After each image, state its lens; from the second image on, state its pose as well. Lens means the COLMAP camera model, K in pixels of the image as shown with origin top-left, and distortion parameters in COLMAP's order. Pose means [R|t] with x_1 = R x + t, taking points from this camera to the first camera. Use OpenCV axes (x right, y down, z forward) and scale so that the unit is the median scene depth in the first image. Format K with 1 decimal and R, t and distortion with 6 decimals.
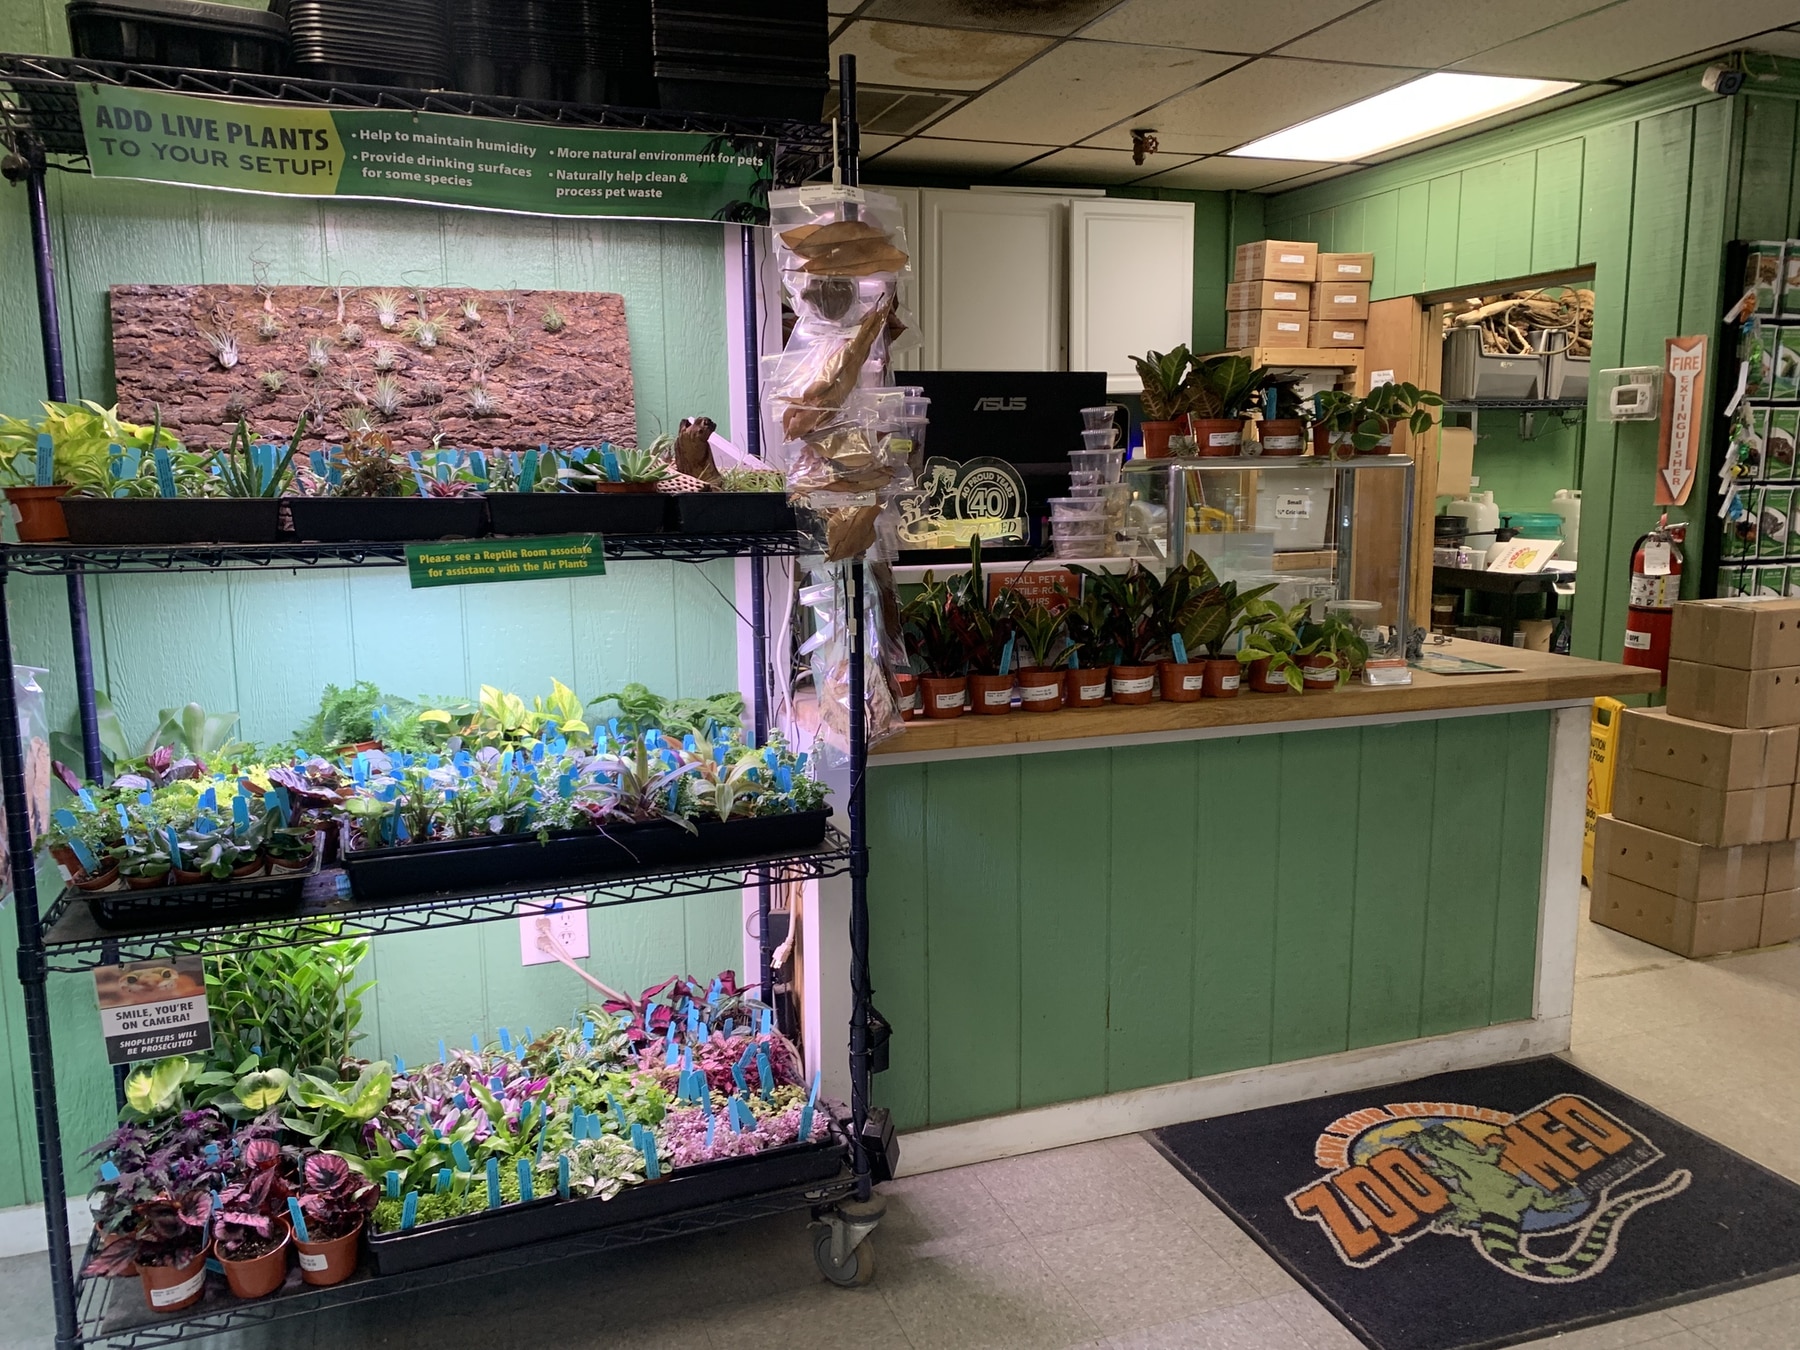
lens RADIAL K [[1384.6, 0, 900.0], [0, 1384.6, 675.0], [0, 0, 1]] dist [0.074874, -0.090667]
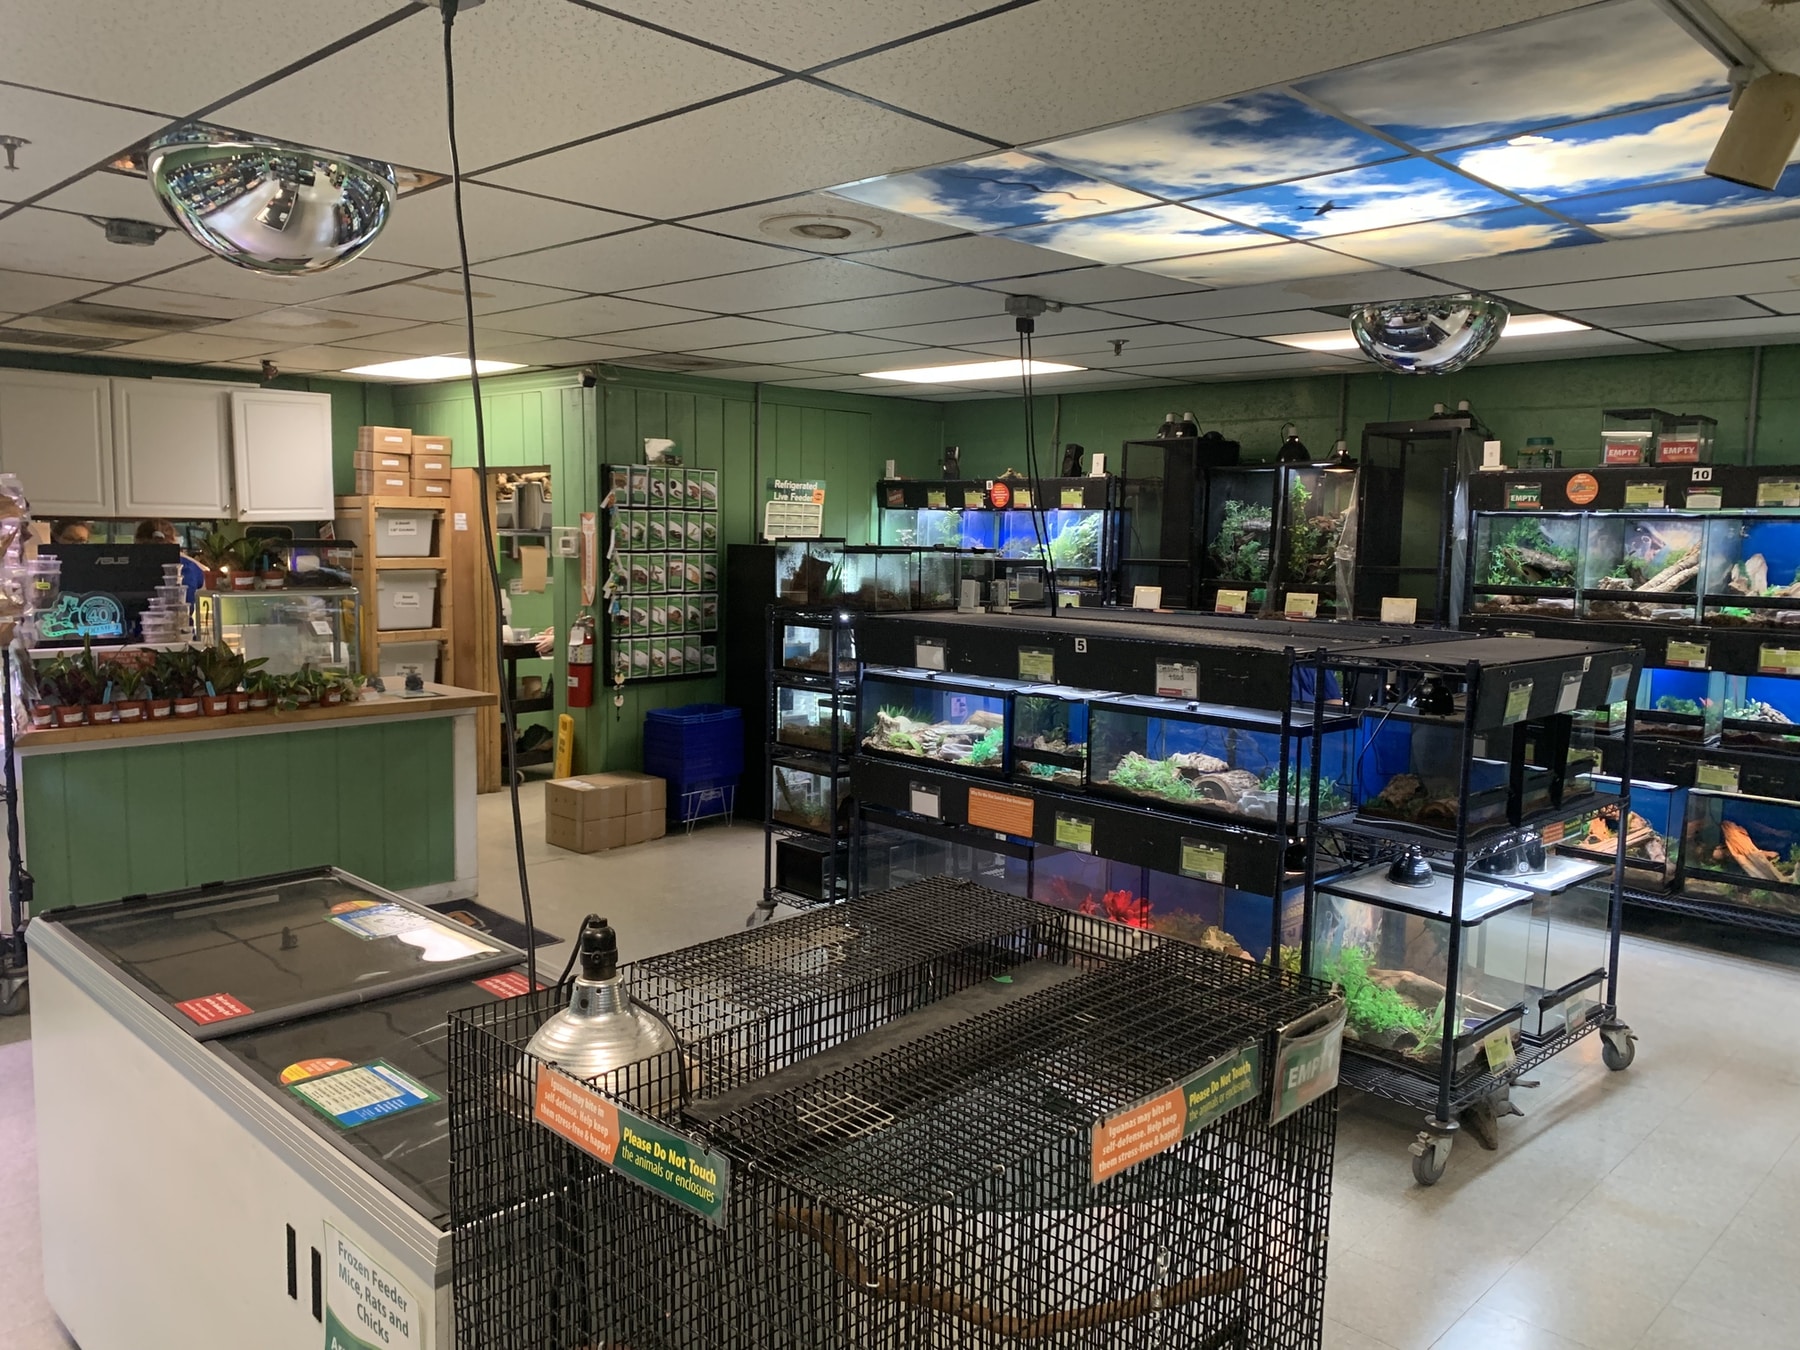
lens RADIAL K [[1358.0, 0, 899.5], [0, 1358.0, 683.1], [0, 0, 1]] dist [-0.005151, -0.002058]
pose [[0.892996, -0.023453, 0.449453, 0.136749], [0.039585, 0.998864, -0.026528, 0.041132], [-0.448321, 0.041481, 0.892910, -0.762418]]
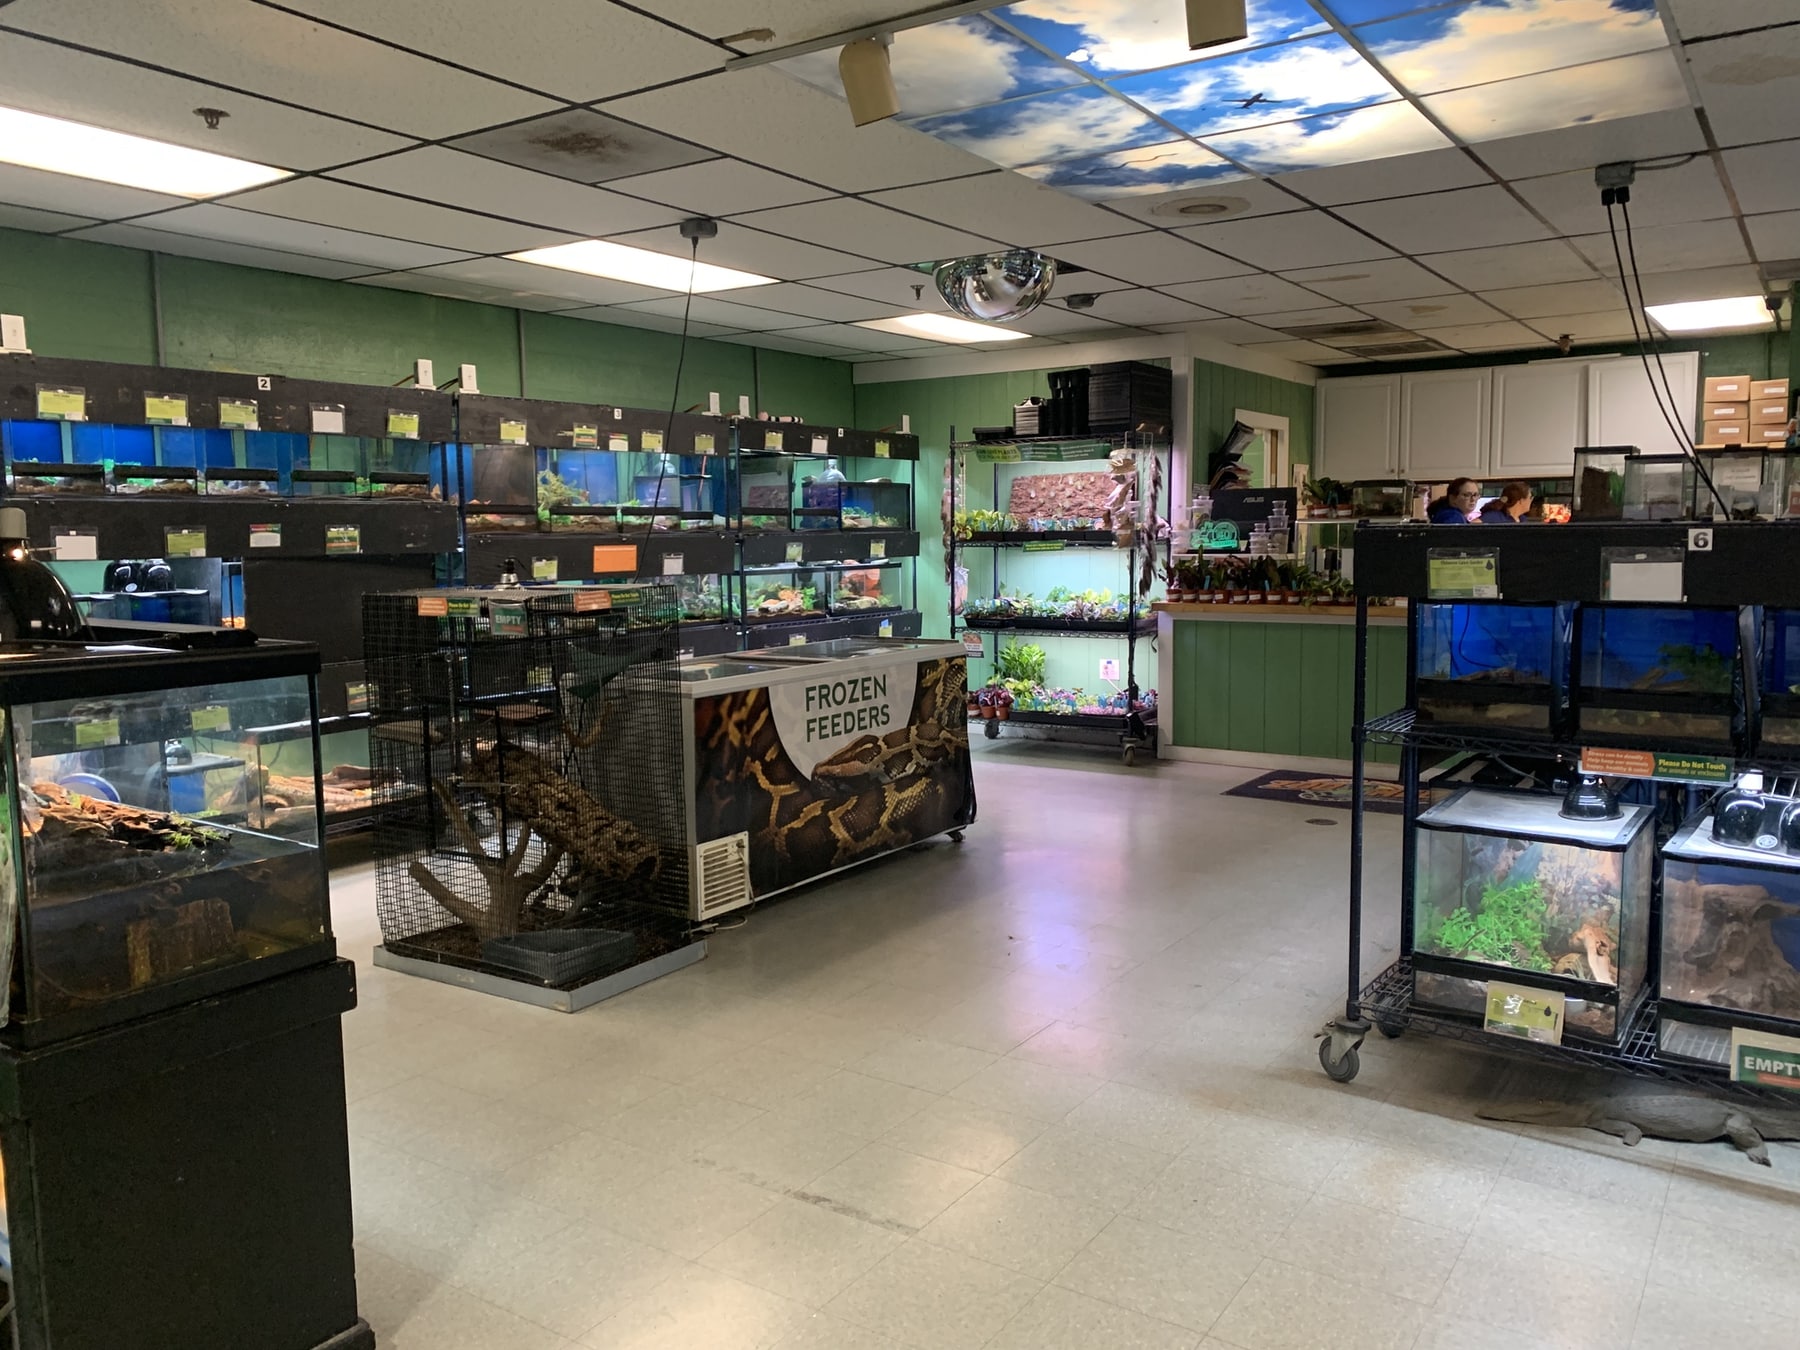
lens RADIAL K [[1369.8, 0, 895.9], [0, 1369.8, 669.4], [0, 0, 1]] dist [0.099354, -0.189377]
pose [[0.592228, 0.082017, -0.801586, 1.339638], [-0.115781, 0.993145, 0.016076, 0.128959], [0.797409, 0.083288, 0.597664, -0.850615]]
